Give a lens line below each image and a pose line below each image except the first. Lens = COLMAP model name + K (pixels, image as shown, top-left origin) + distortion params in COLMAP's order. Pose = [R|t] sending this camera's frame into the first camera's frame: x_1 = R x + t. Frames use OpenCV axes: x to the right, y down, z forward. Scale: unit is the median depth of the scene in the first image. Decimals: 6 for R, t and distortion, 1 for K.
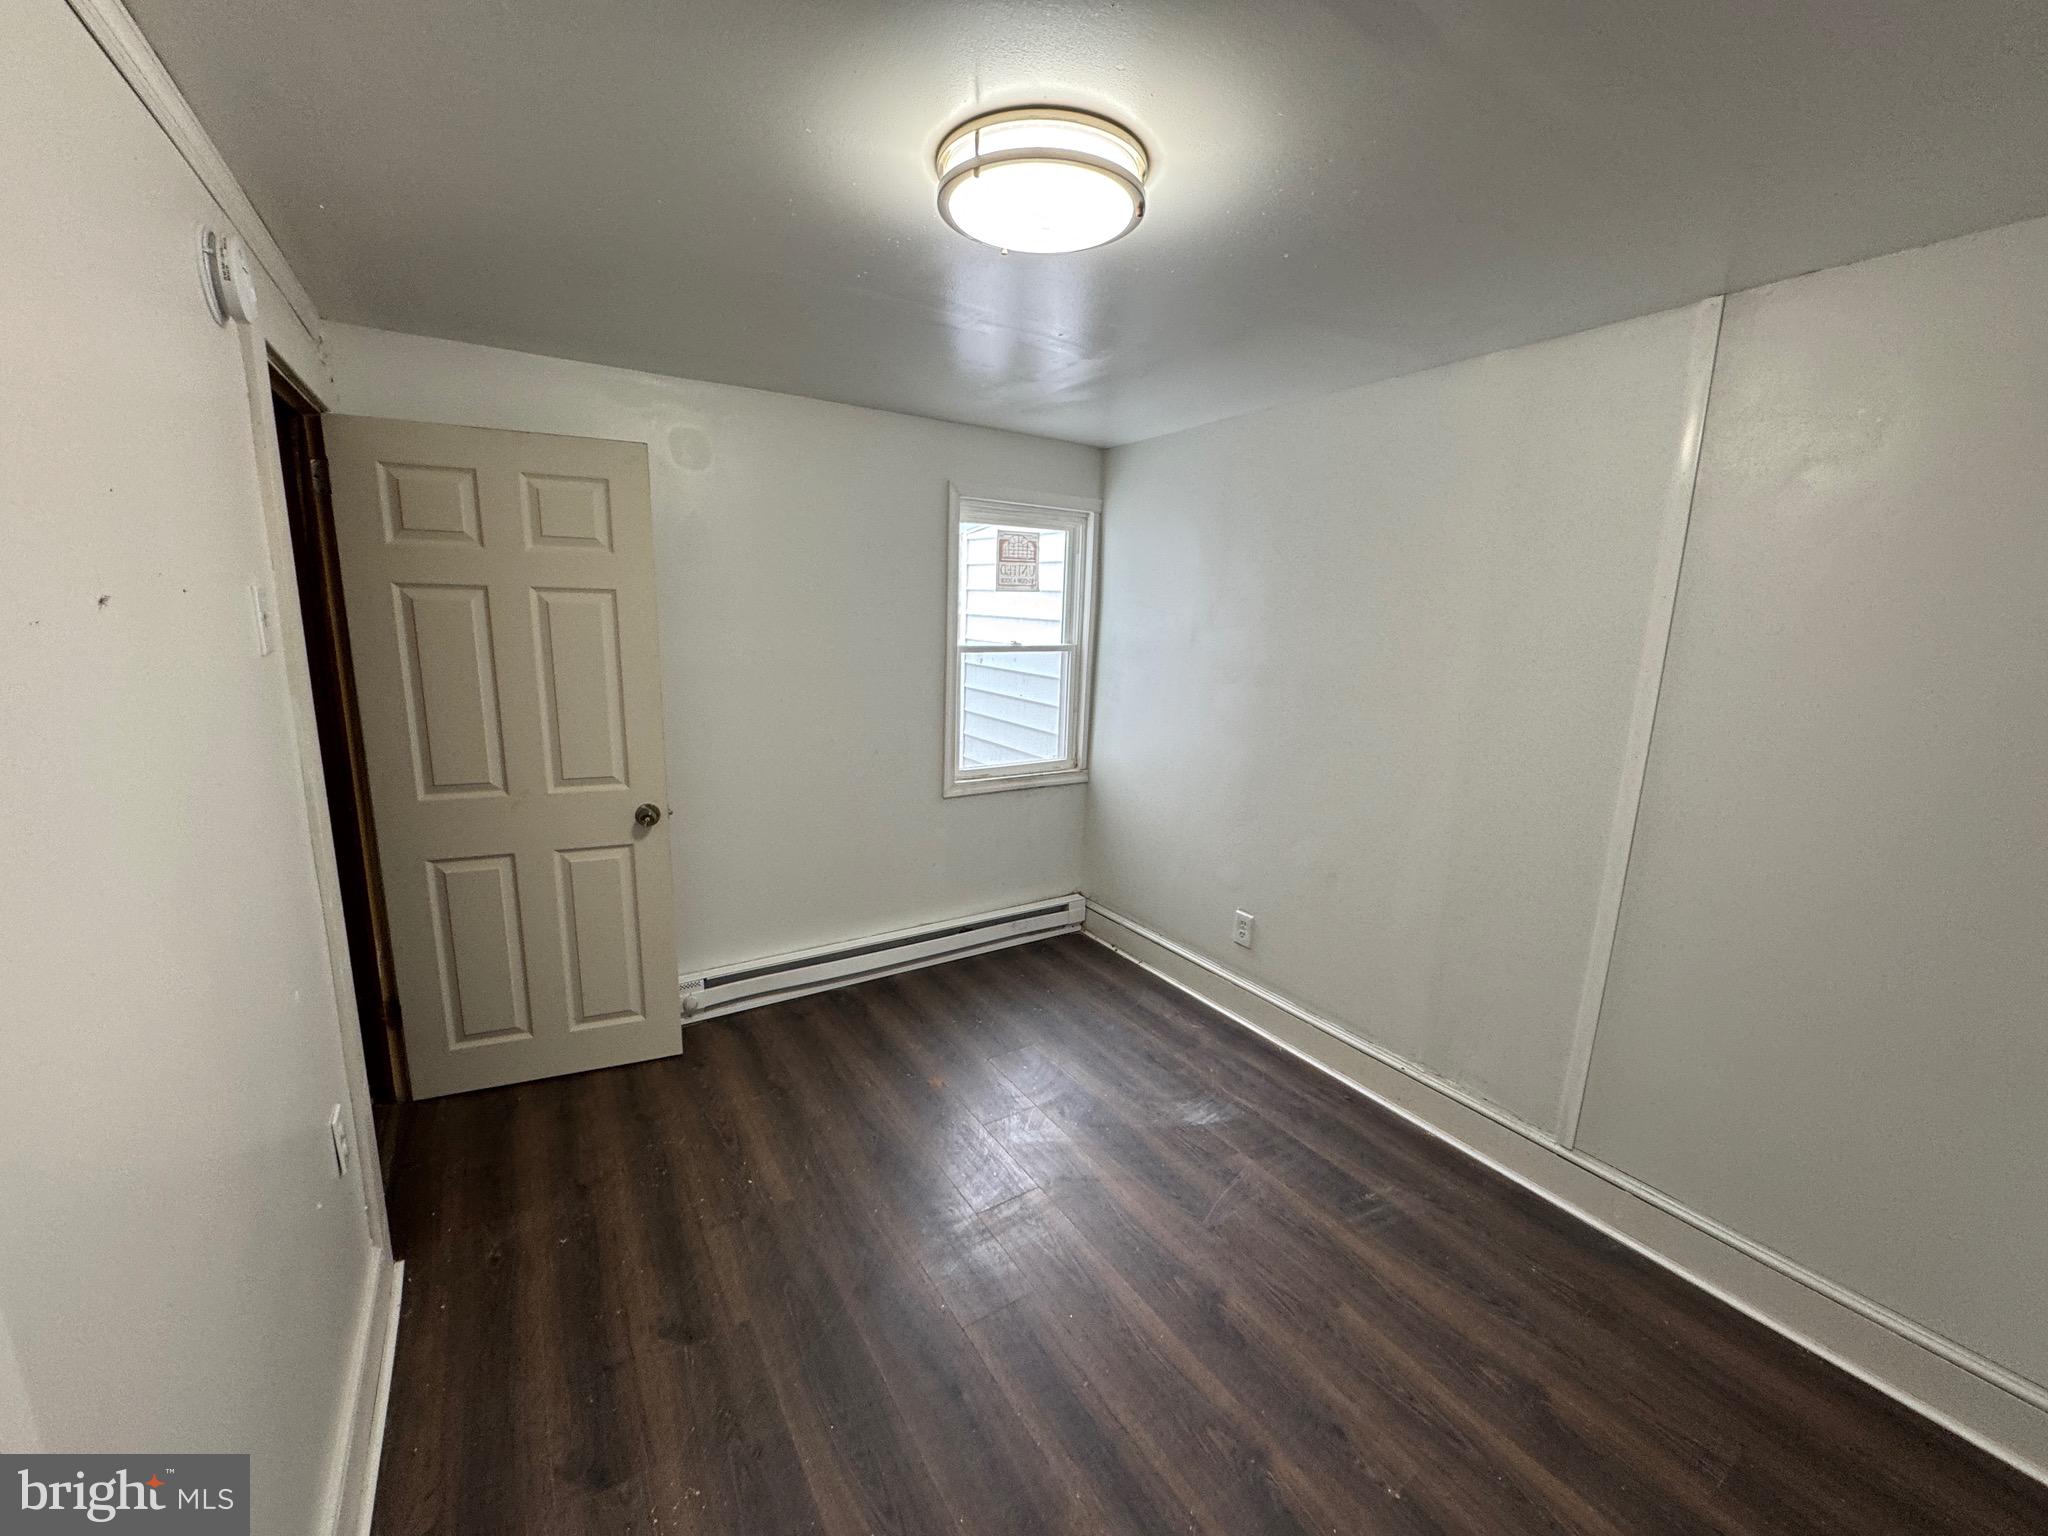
lens RADIAL K [[815.8, 0, 1026.5], [0, 815.8, 767.2], [0, 0, 1]] dist [0.000024, -0.000001]
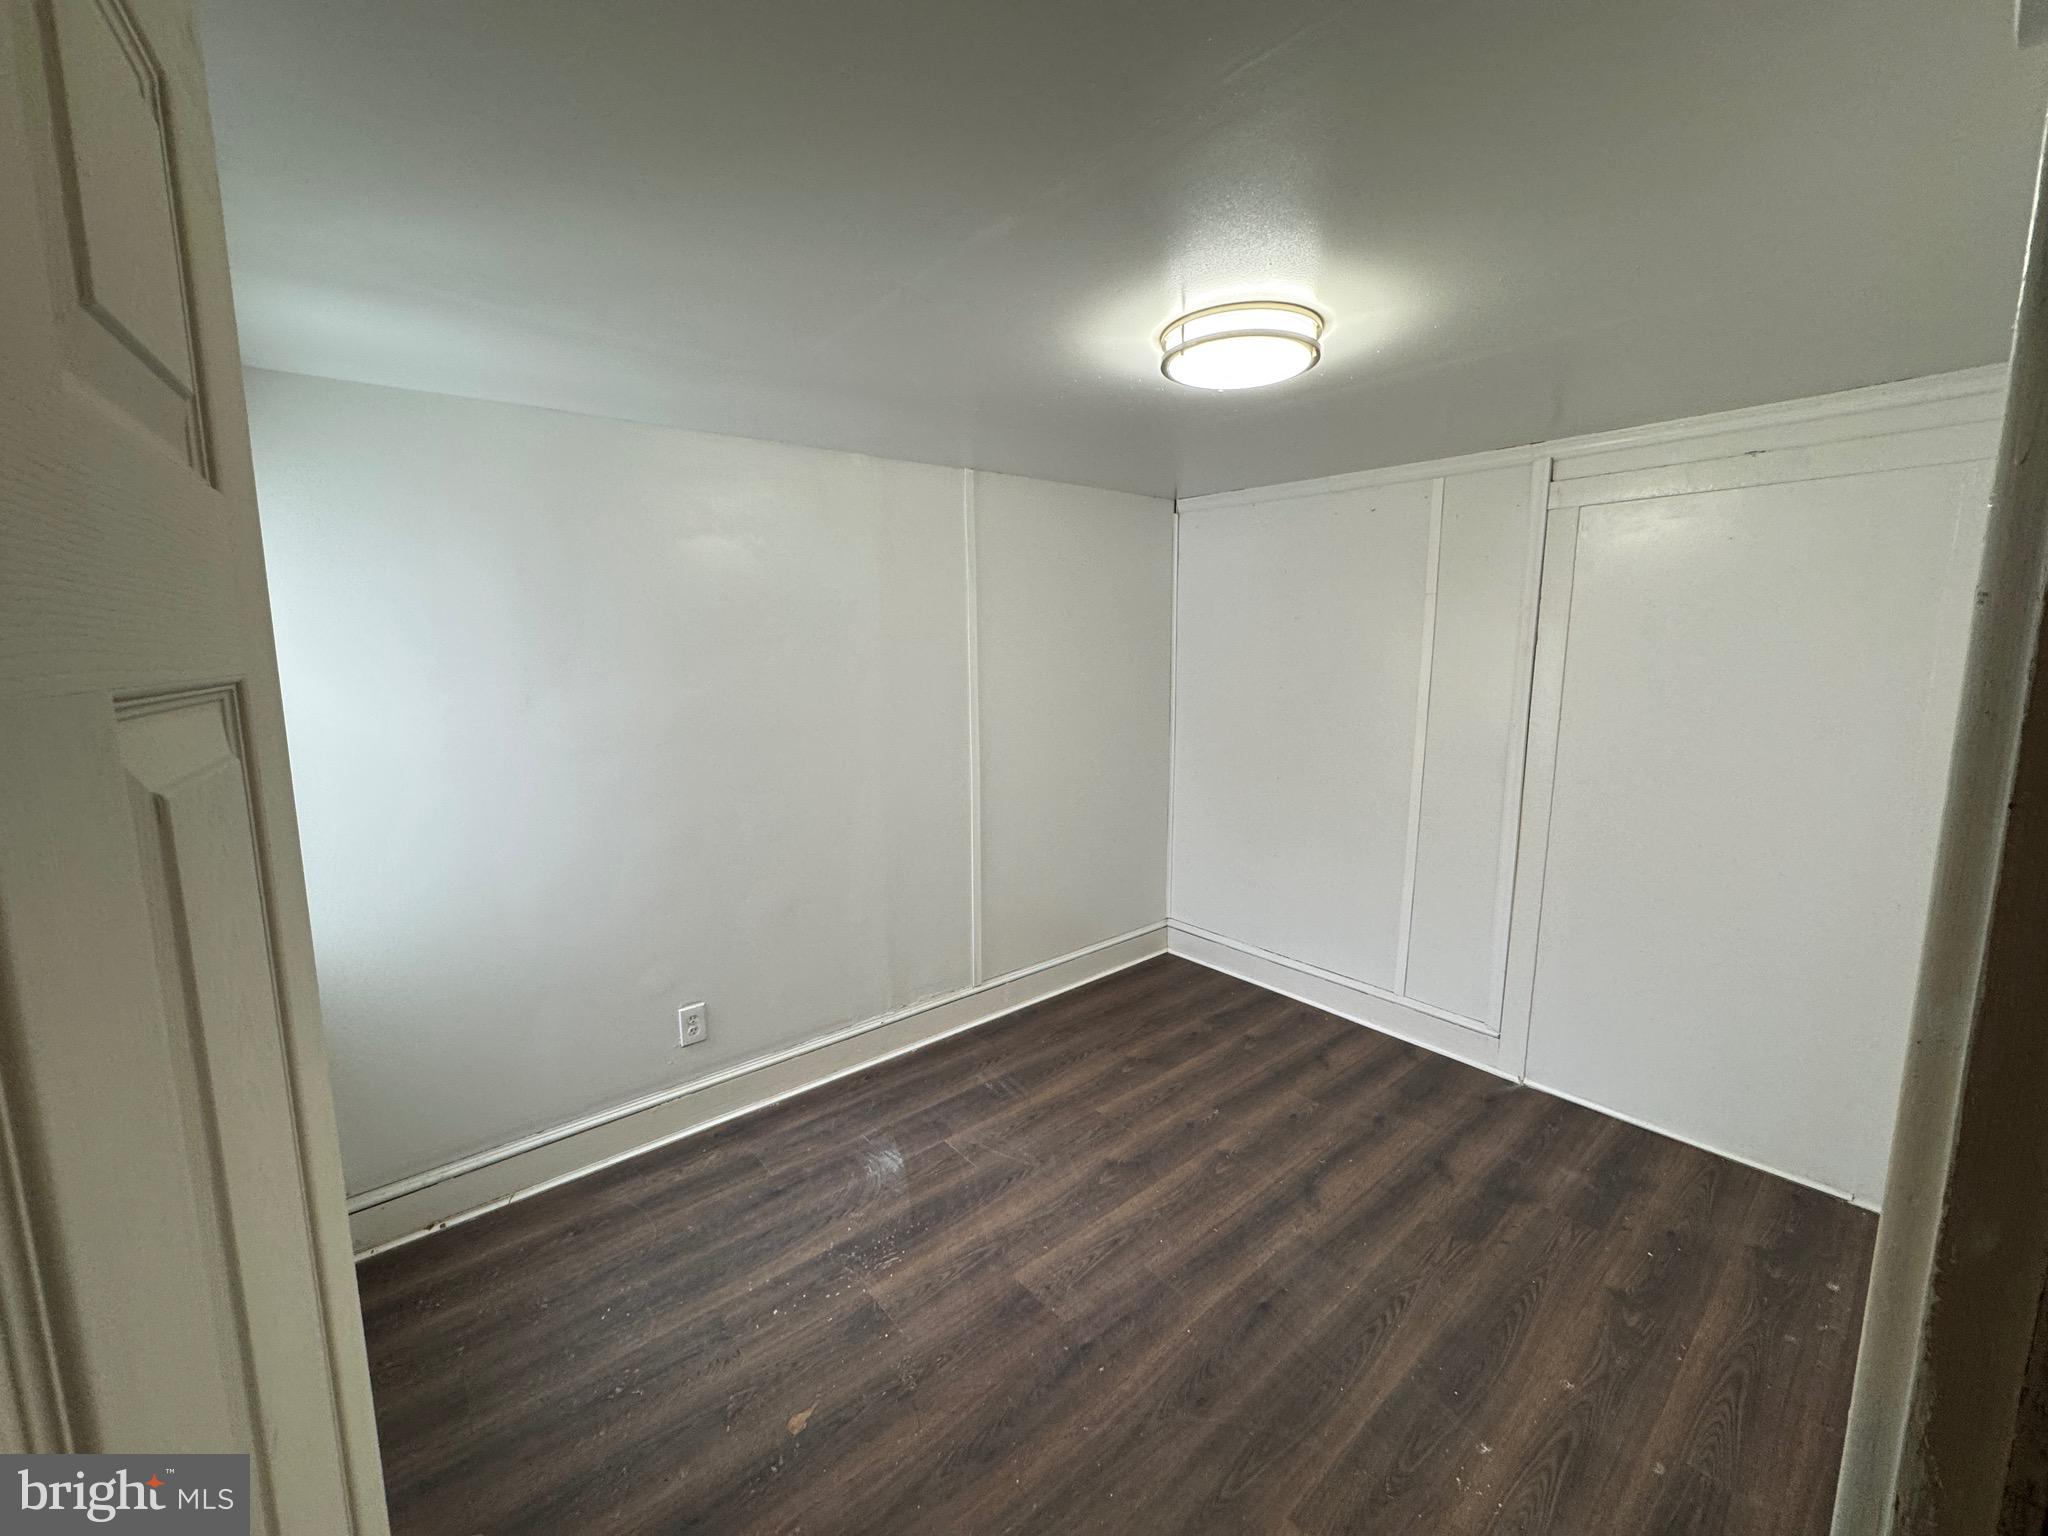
lens RADIAL K [[815.8, 0, 1026.5], [0, 815.8, 767.2], [0, 0, 1]] dist [0.000024, -0.000001]
pose [[-0.128887, -0.170337, 0.976920, -0.786069], [0.201251, 0.960144, 0.193963, -0.216077], [-0.971023, 0.221605, -0.089469, 0.927595]]
